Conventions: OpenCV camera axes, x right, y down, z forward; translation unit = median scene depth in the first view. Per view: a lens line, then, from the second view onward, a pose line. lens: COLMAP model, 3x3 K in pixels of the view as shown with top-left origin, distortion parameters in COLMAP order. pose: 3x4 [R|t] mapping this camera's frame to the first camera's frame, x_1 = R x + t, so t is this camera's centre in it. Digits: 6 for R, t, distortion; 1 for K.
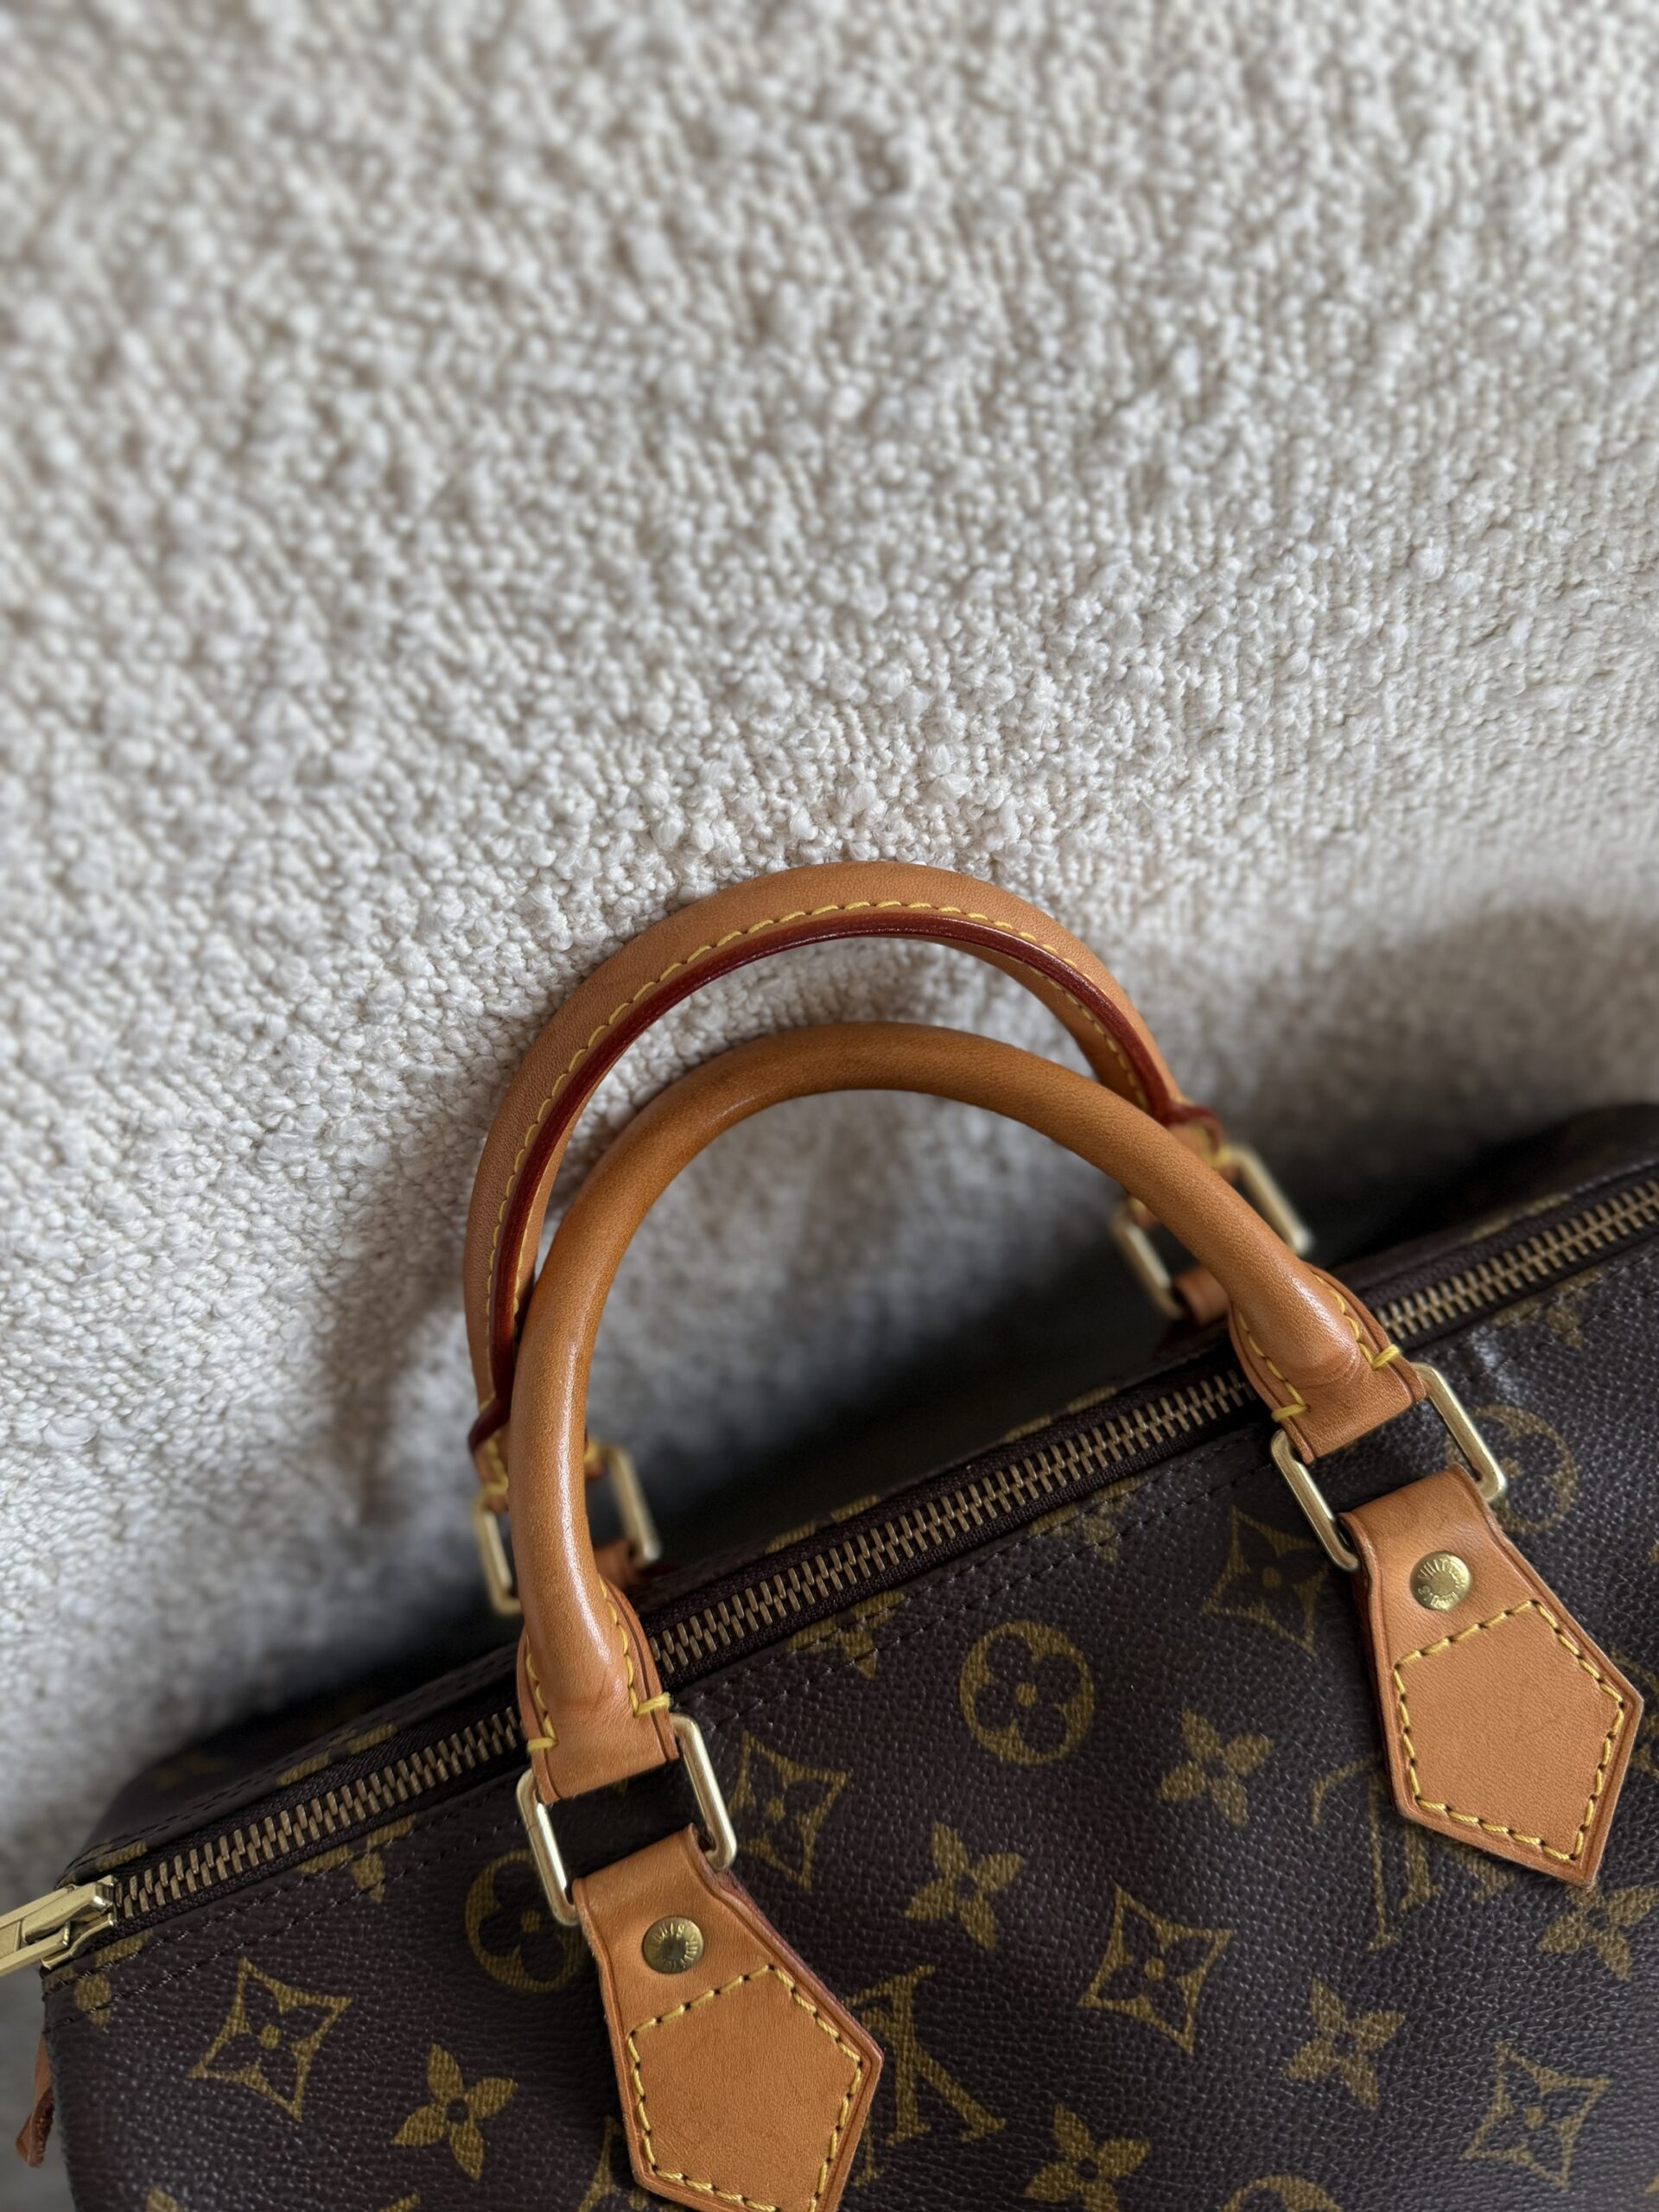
lens RADIAL K [[1662.4, 0, 828.9], [0, 1662.4, 1165.7], [0, 0, 1]] dist [0.051939, -0.168747]
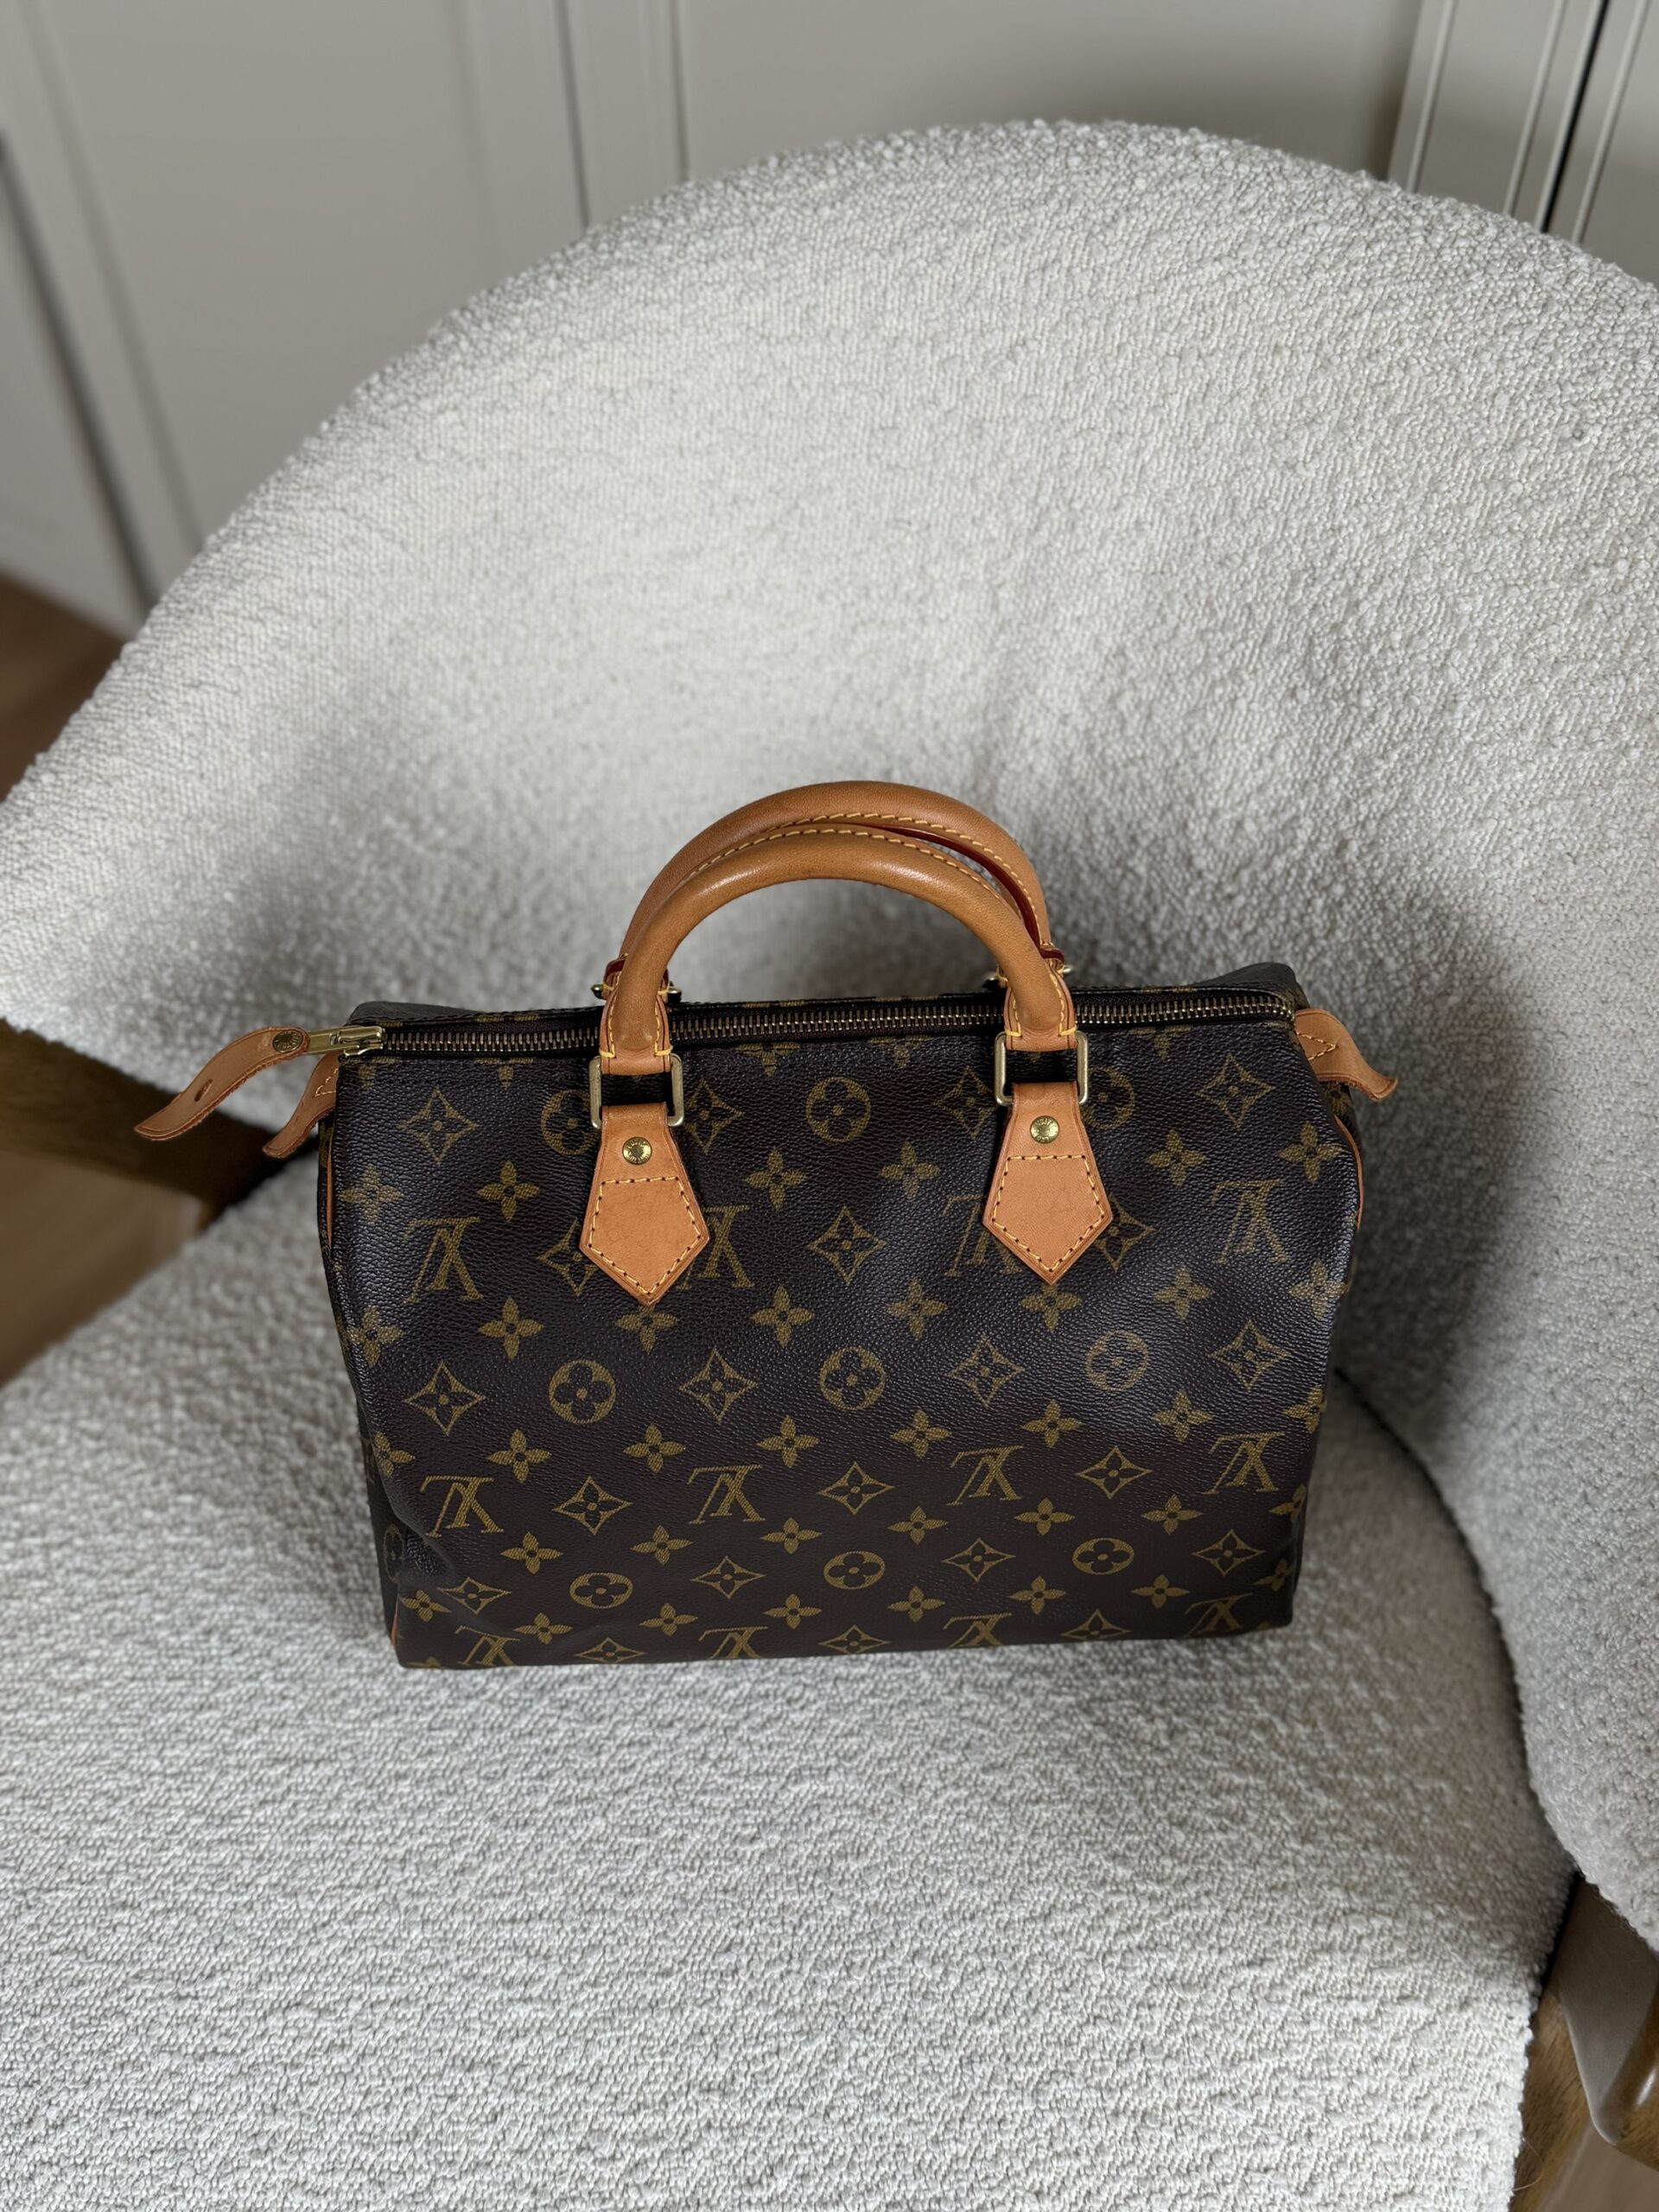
lens RADIAL K [[2024.6, 0, 825.9], [0, 2024.6, 1120.6], [0, 0, 1]] dist [0.195776, -0.429314]
pose [[0.448902, 0.695962, -0.560467, 1.945564], [-0.871274, 0.480168, -0.101590, 1.258598], [0.198416, 0.533924, 0.821922, -1.340185]]
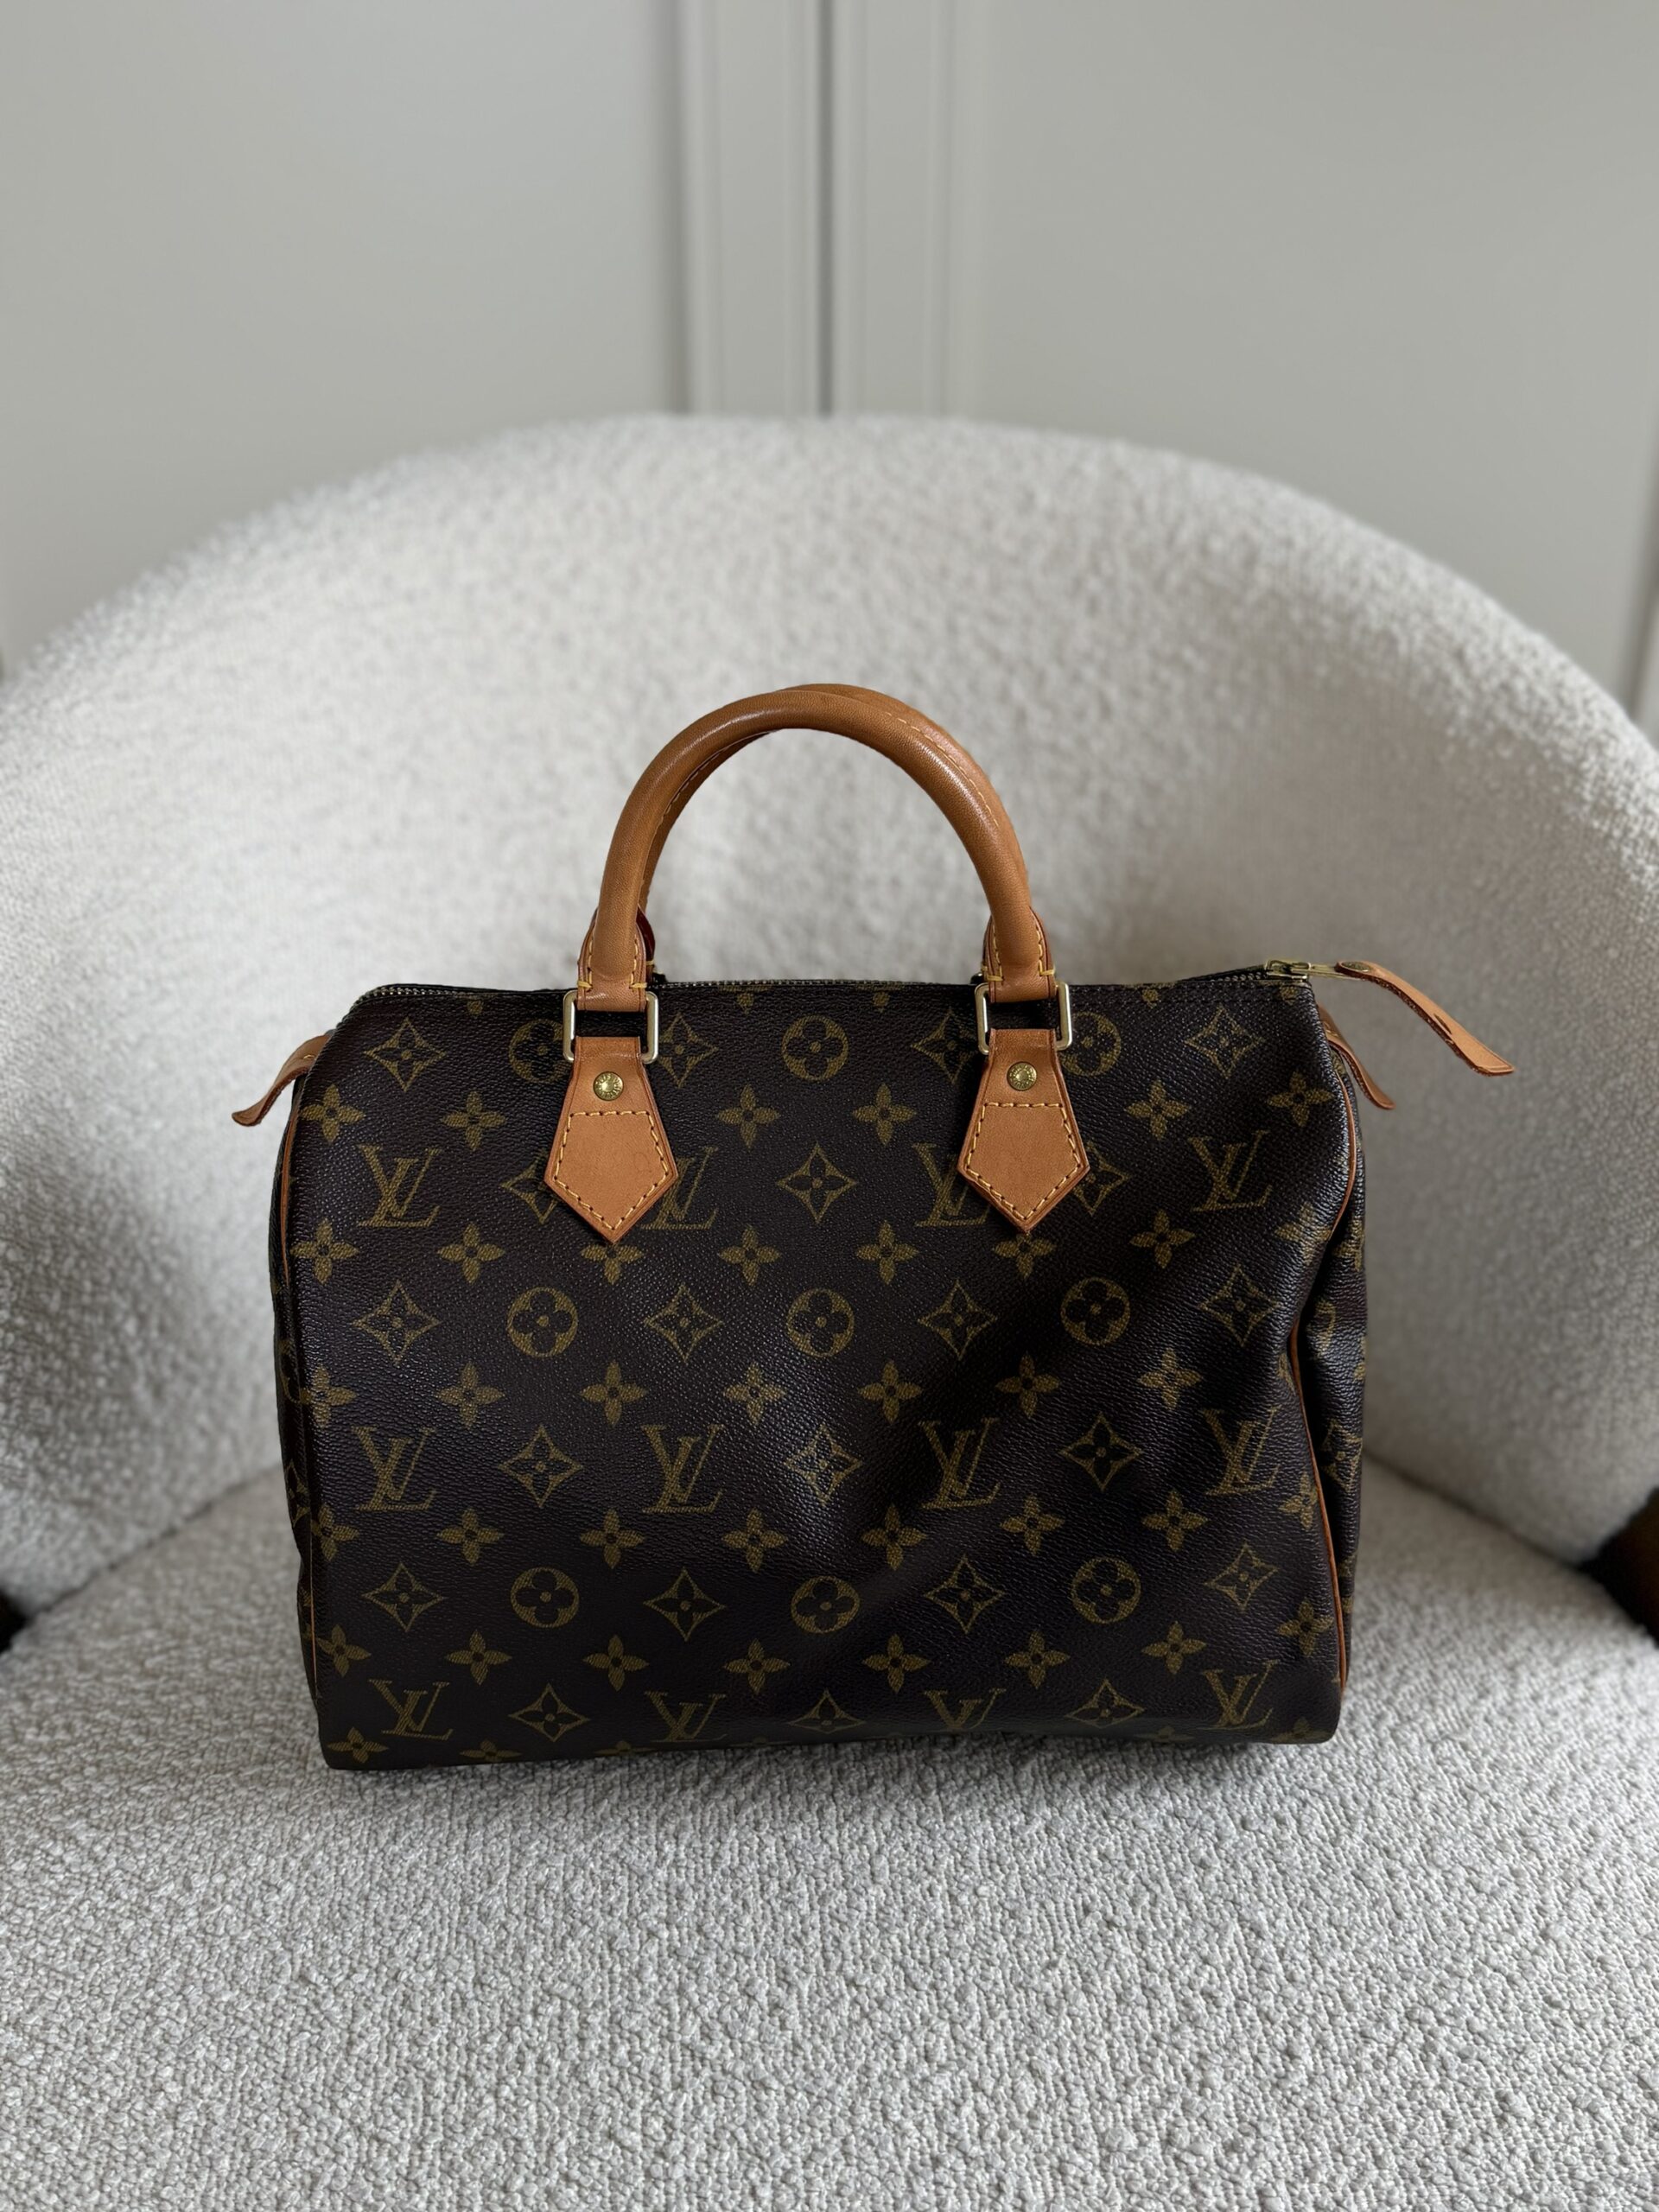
lens RADIAL K [[2016.4, 0, 816.3], [0, 2016.4, 1127.5], [0, 0, 1]] dist [0.167486, -0.366659]
pose [[0.881728, 0.201796, -0.426420, 1.627564], [-0.460200, 0.566778, -0.683359, 3.161016], [0.103786, 0.798775, 0.592610, -0.604437]]
